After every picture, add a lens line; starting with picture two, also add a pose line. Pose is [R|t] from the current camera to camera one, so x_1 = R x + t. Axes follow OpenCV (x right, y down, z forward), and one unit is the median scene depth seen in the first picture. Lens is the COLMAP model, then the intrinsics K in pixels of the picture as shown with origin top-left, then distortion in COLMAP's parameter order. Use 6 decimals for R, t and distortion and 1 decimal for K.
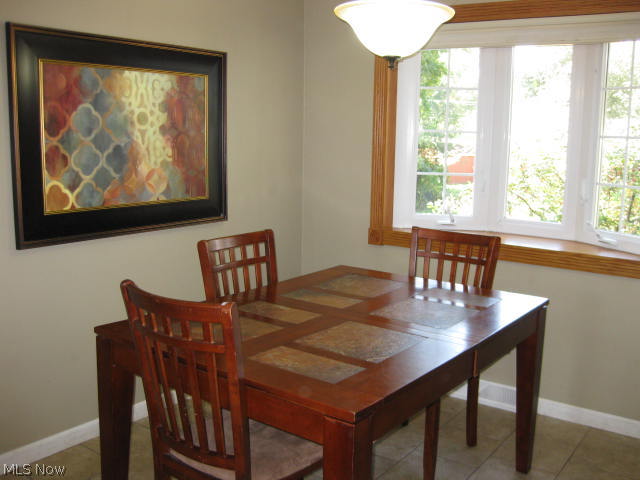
lens RADIAL K [[689.9, 0, 320.0], [0, 689.9, 240.0], [0, 0, 1]] dist [-0.057702, 0.035731]
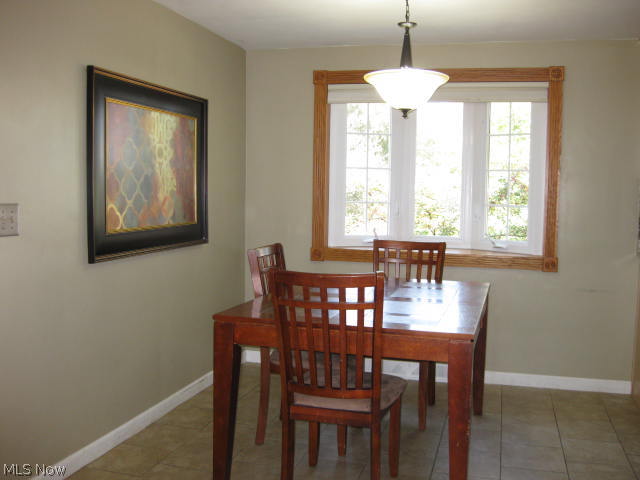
lens RADIAL K [[689.9, 0, 320.0], [0, 689.9, 240.0], [0, 0, 1]] dist [-0.057702, 0.035731]
pose [[0.938063, -0.032534, 0.344933, -0.412023], [0.059234, 0.995983, -0.067148, 0.063647], [-0.341363, 0.083421, 0.936222, -0.167076]]
